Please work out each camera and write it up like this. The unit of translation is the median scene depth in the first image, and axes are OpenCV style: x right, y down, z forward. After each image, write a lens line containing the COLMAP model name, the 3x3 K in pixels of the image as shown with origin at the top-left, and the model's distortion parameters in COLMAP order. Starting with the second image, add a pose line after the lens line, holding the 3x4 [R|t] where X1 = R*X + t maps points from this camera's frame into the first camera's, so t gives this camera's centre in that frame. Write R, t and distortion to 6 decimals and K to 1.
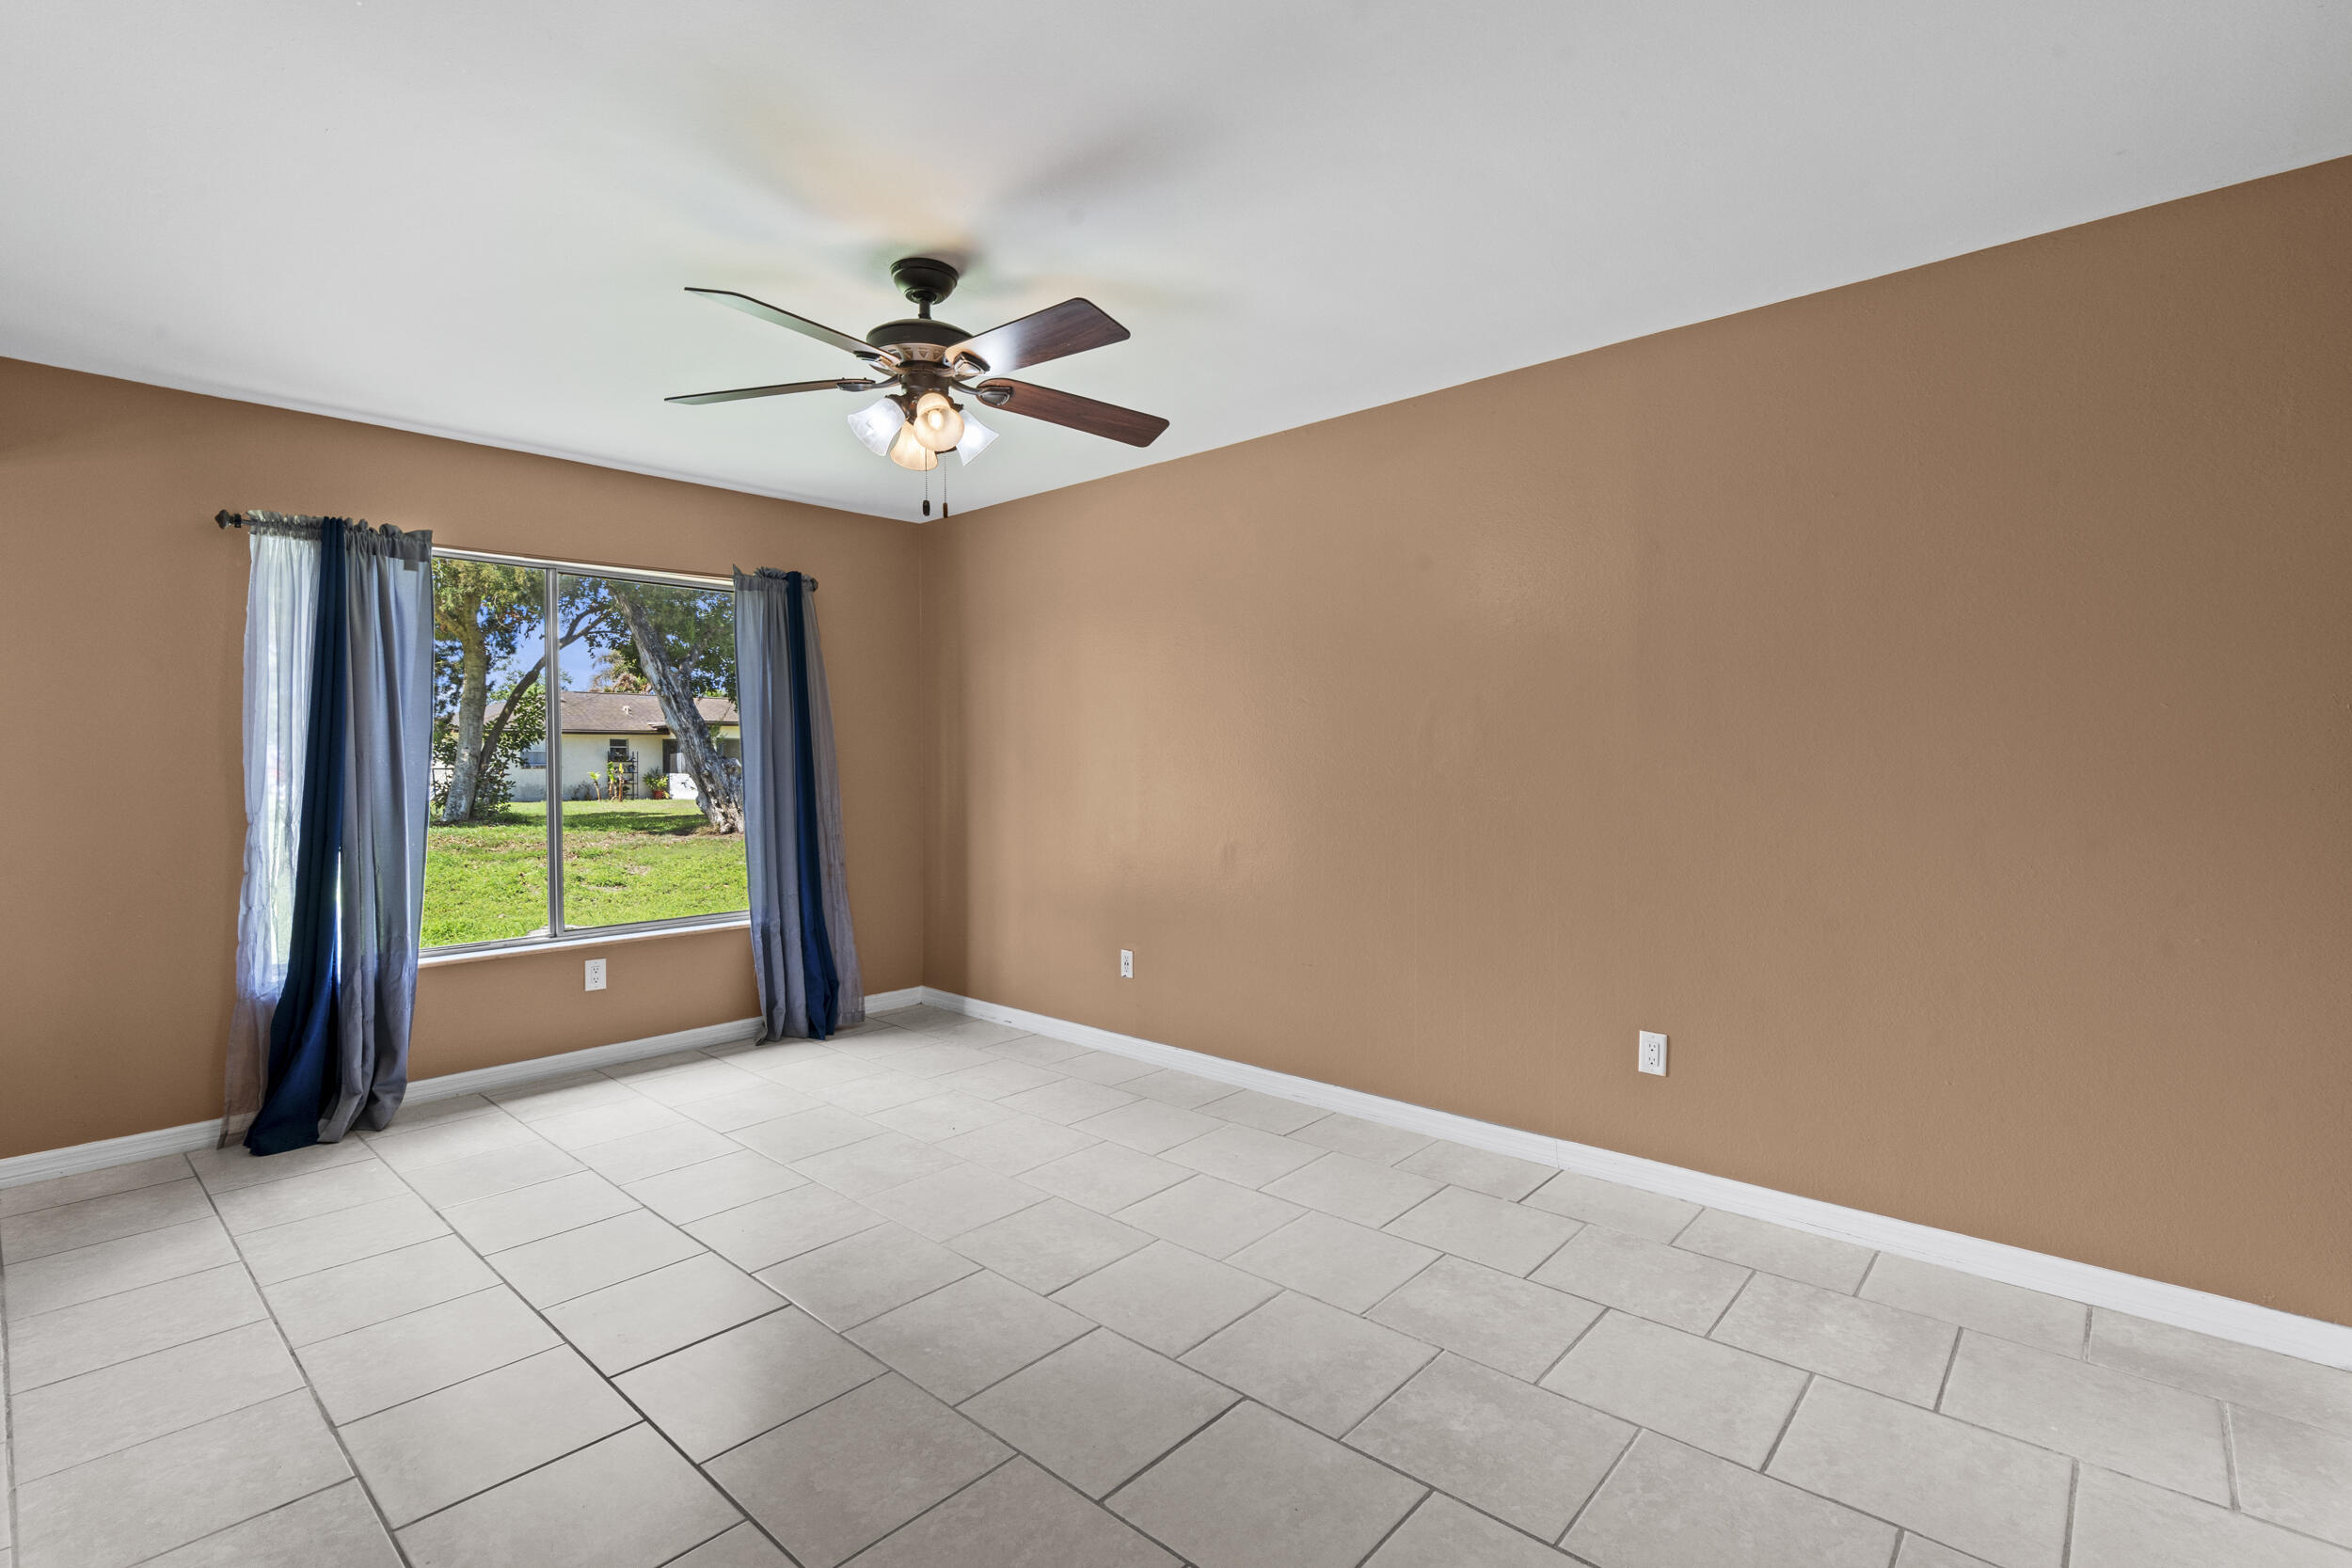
lens RADIAL K [[1077.4, 0, 1176.0], [0, 1077.4, 784.0], [0, 0, 1]] dist [-0.001161, 0.000521]
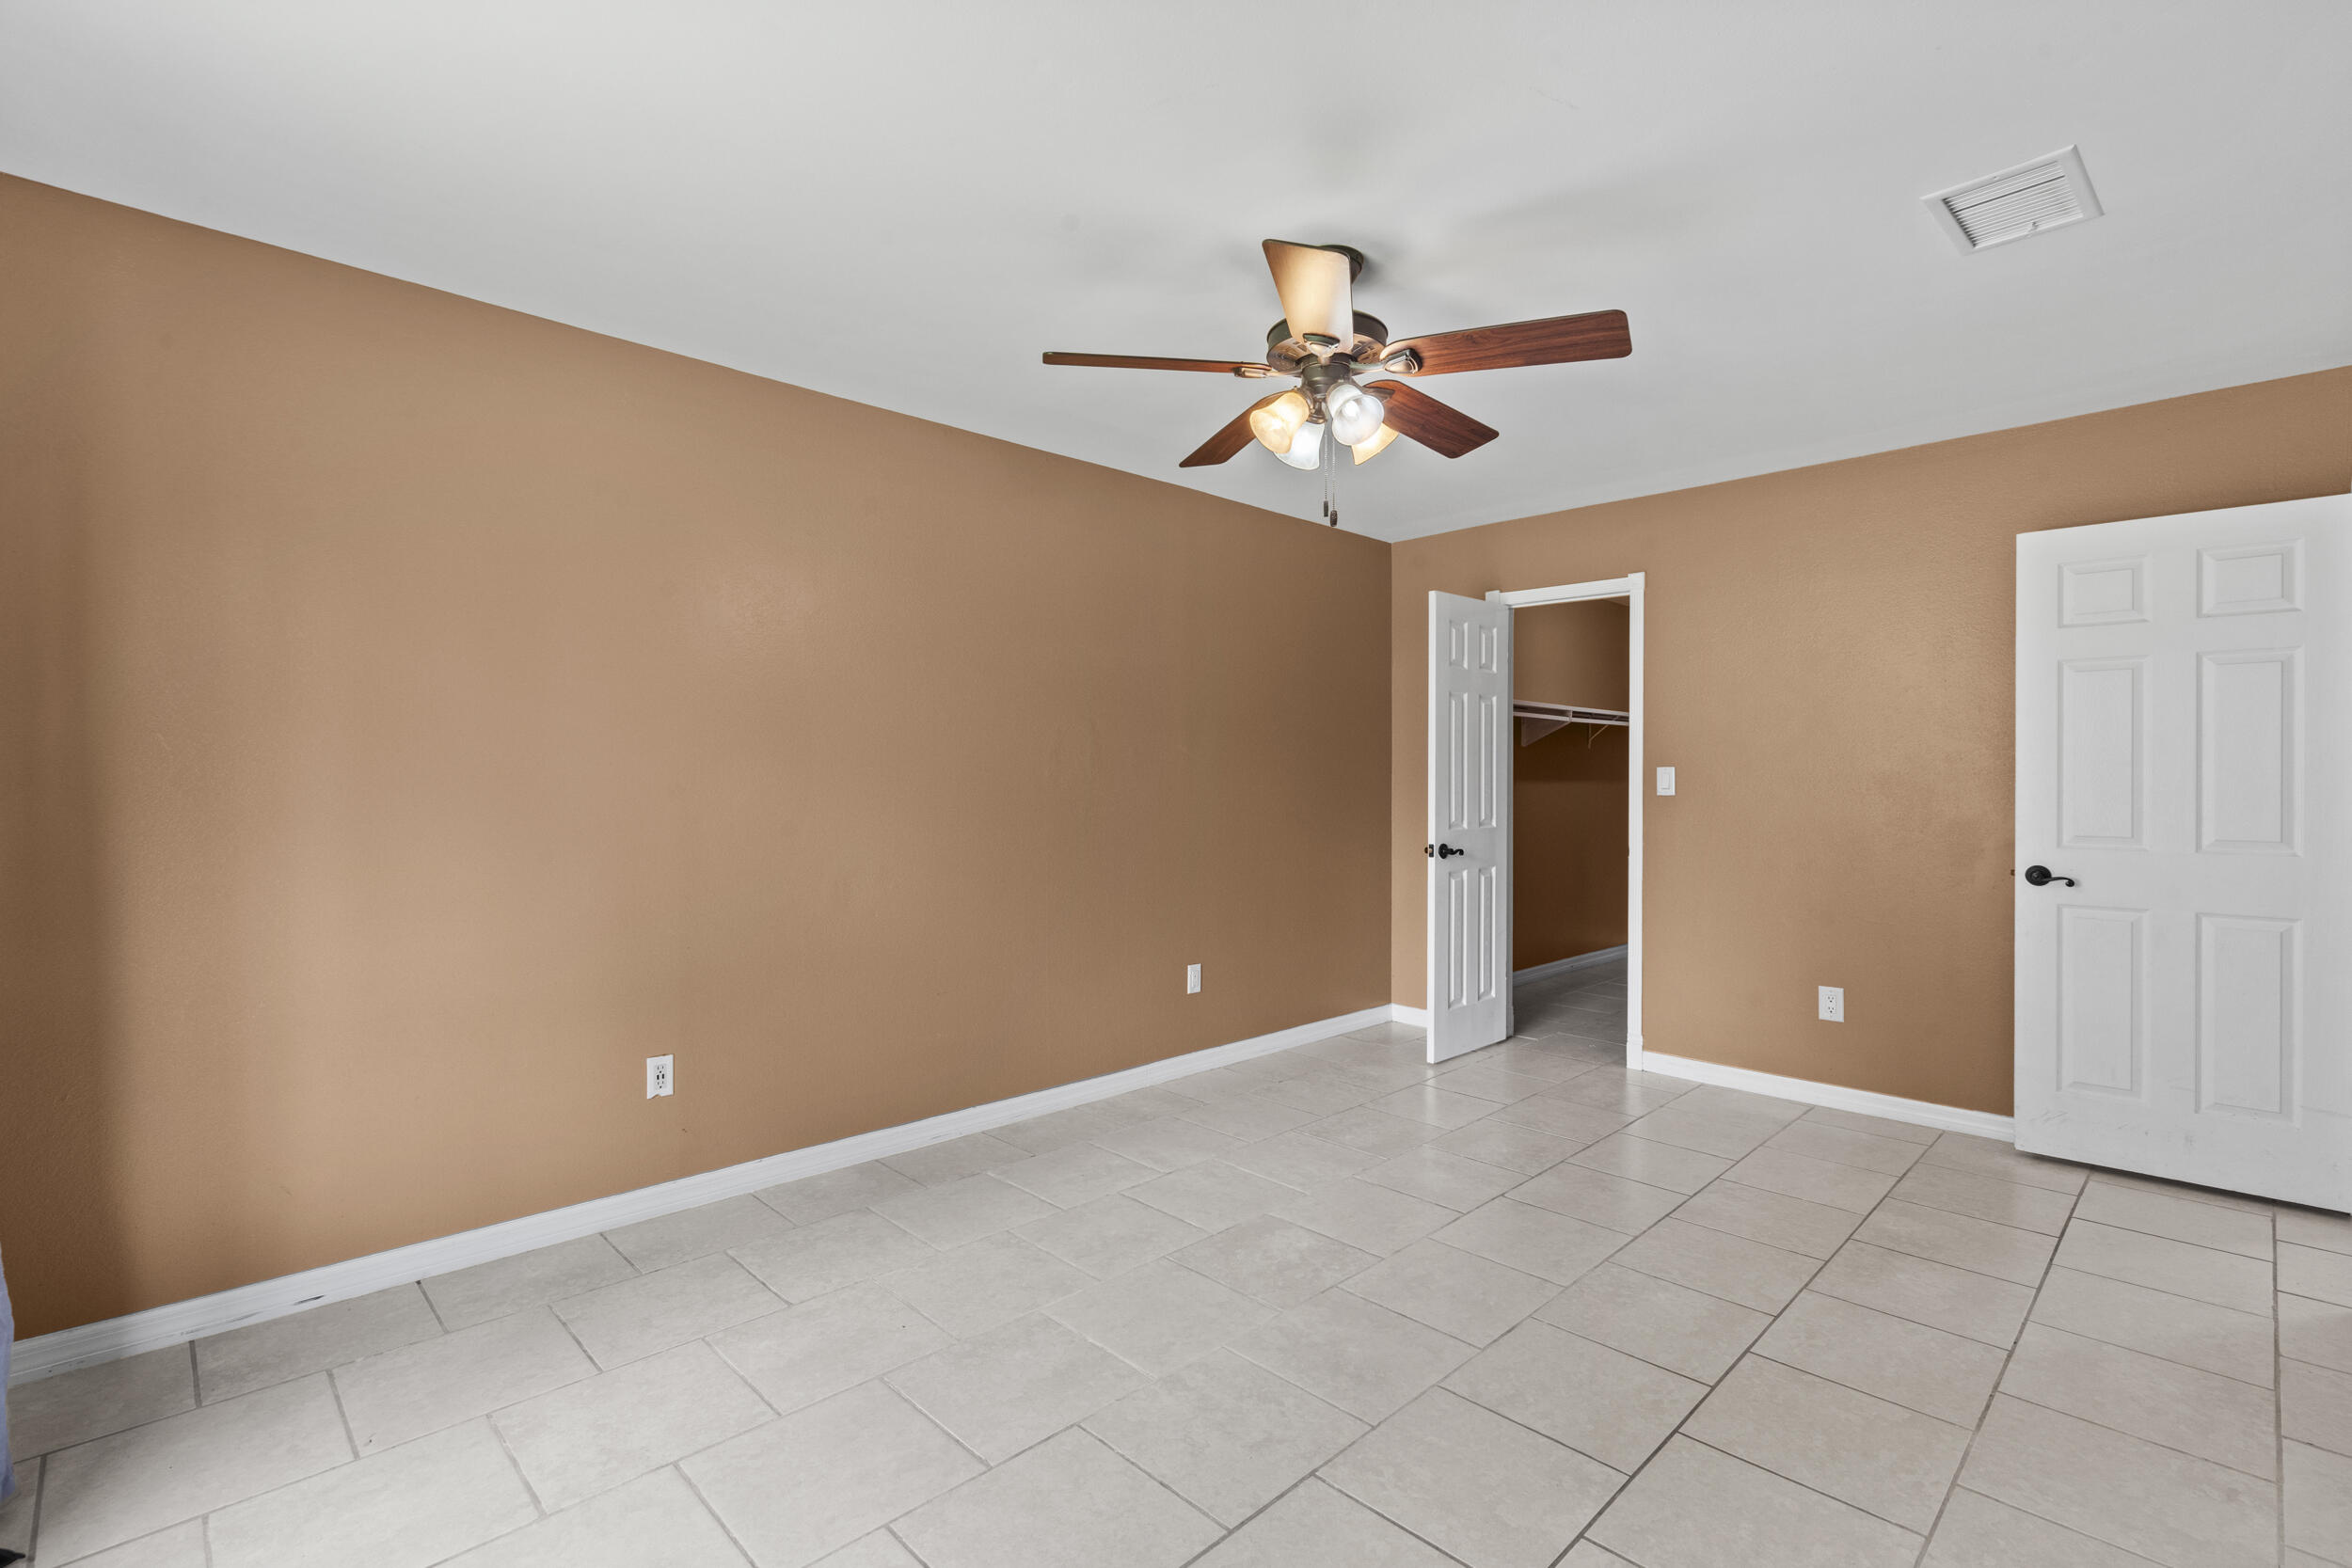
lens RADIAL K [[1075.7, 0, 1173.4], [0, 1075.7, 767.5], [0, 0, 1]] dist [-0.000691, -0.000460]
pose [[0.062277, 0.014942, 0.997947, -0.957180], [0.017872, 0.999711, -0.016084, -0.012310], [-0.997899, 0.018837, 0.061992, 0.872683]]
